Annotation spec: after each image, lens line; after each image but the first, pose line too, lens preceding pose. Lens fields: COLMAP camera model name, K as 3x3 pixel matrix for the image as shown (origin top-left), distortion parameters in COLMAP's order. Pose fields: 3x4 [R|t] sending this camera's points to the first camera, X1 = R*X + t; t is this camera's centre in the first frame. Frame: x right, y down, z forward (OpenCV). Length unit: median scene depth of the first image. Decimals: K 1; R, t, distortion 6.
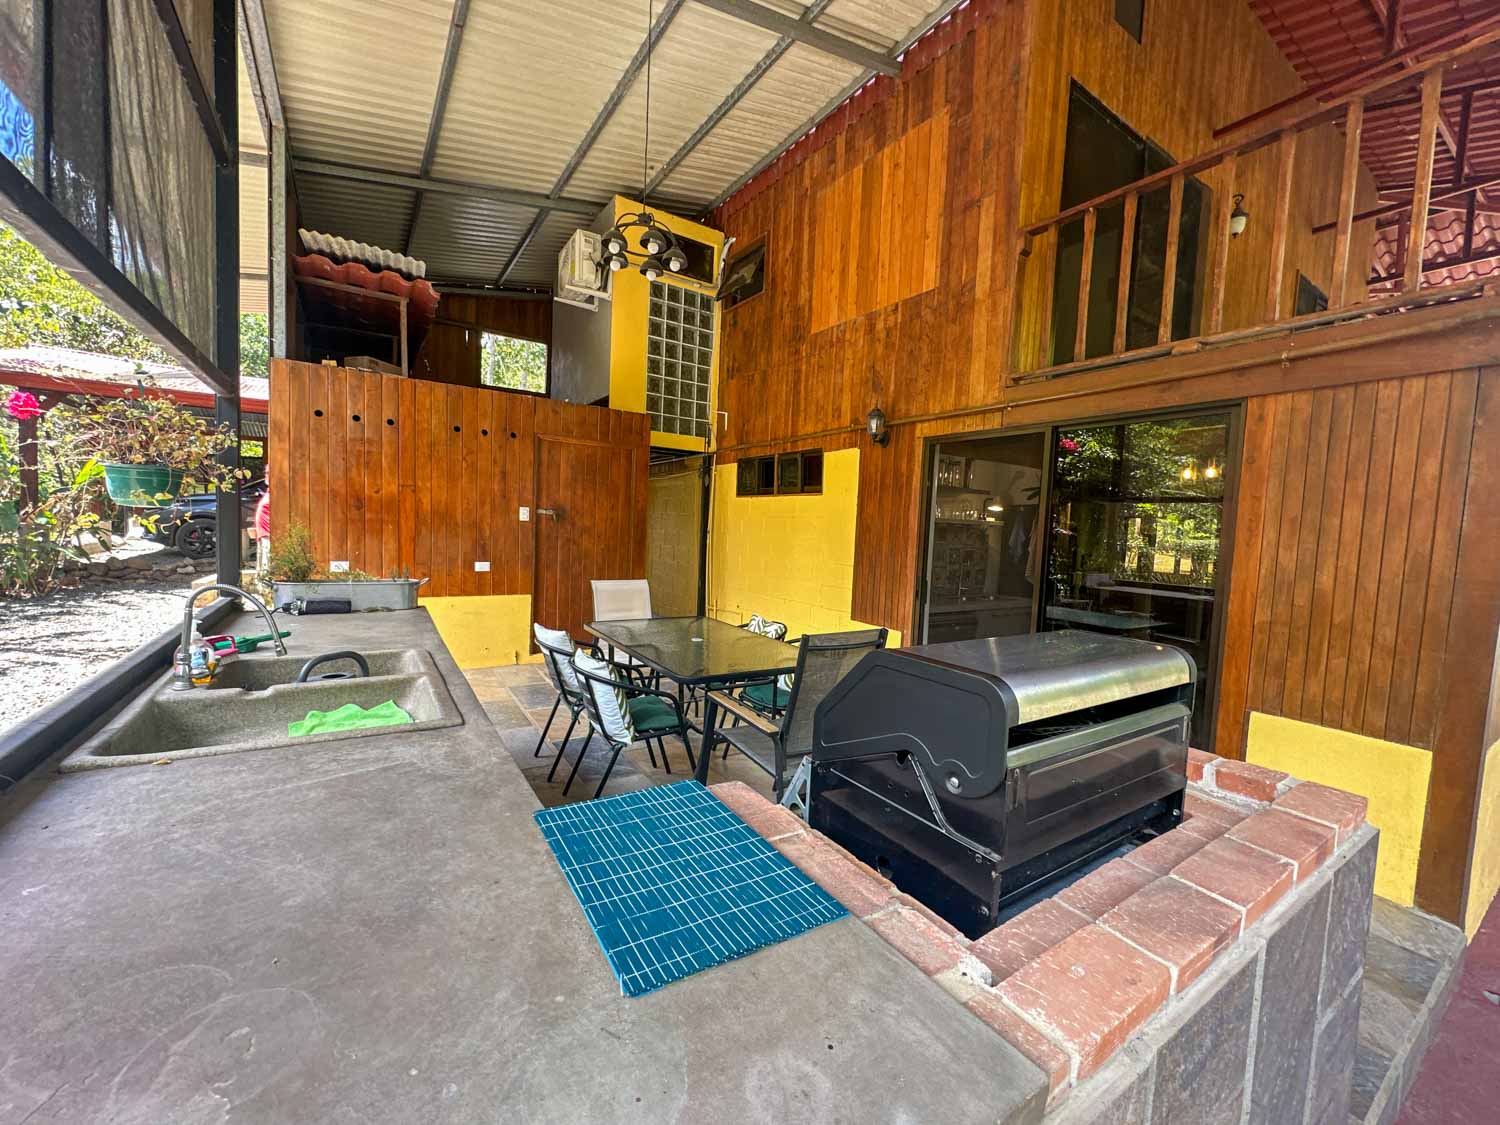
lens RADIAL K [[599.5, 0, 749.5], [0, 599.5, 564.6], [0, 0, 1]] dist [-0.013284, -0.000203]
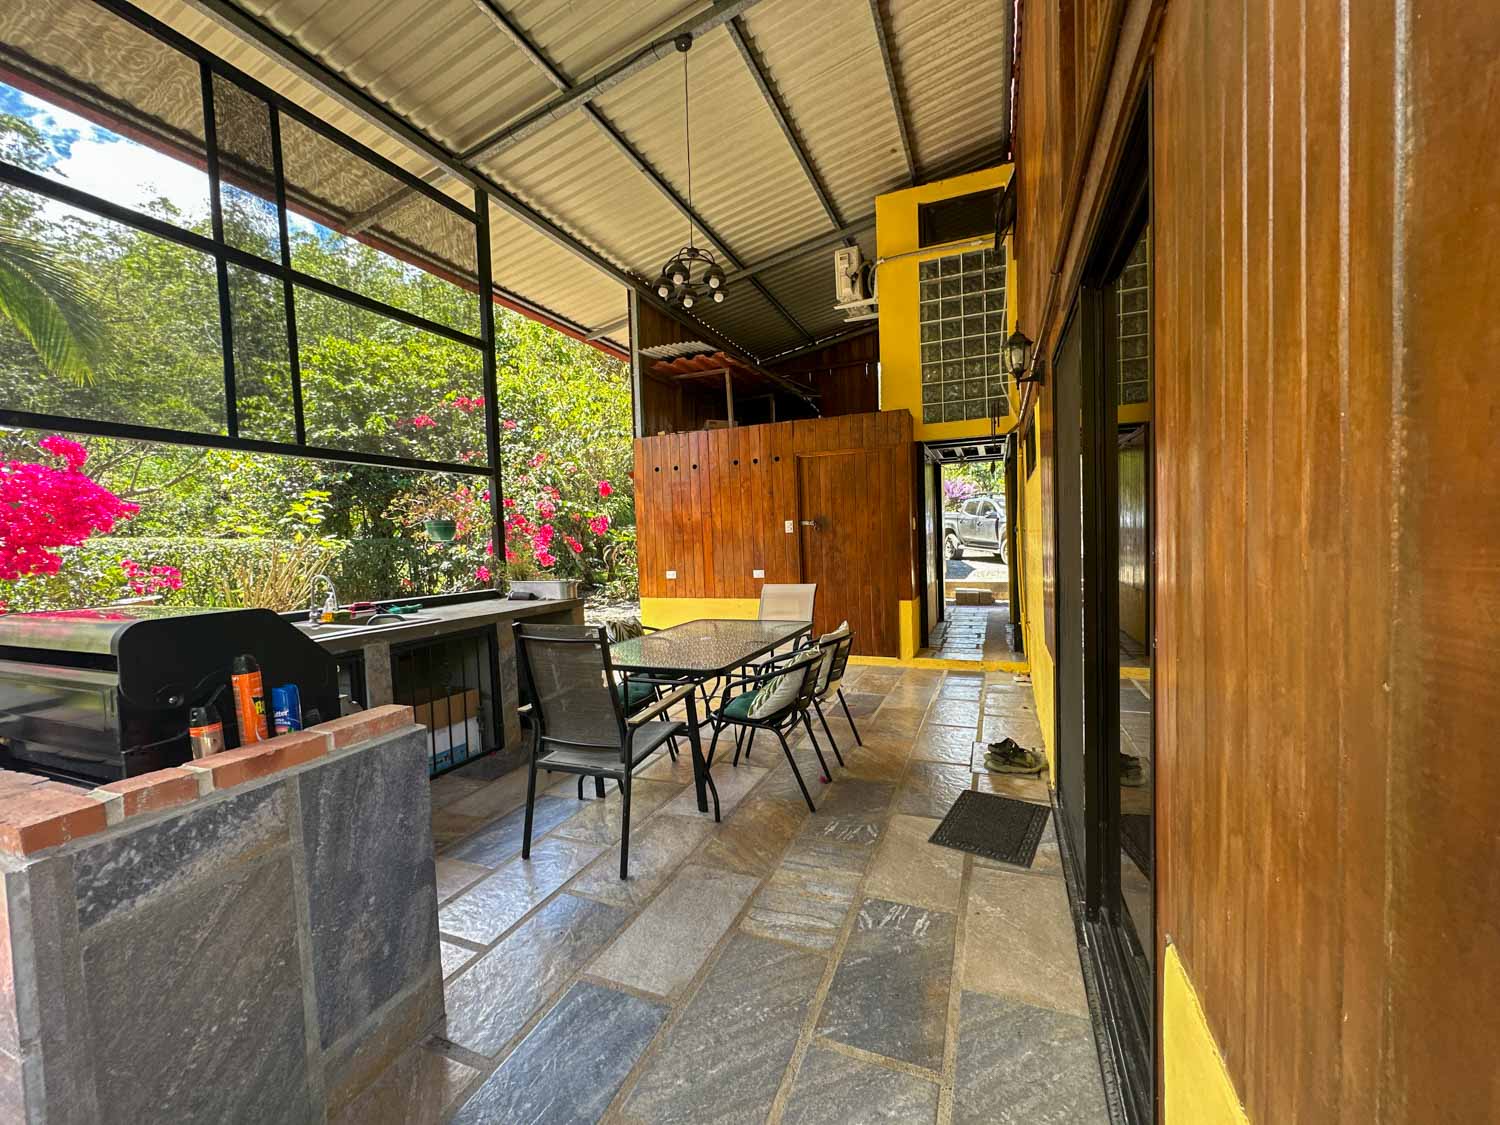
lens RADIAL K [[599.5, 0, 747.7], [0, 599.5, 564.2], [0, 0, 1]] dist [-0.013284, -0.000203]
pose [[0.557055, -0.029744, -0.829943, 0.524197], [0.004188, 0.999446, -0.033008, 0.022758], [0.830465, 0.014911, 0.556871, 0.323165]]
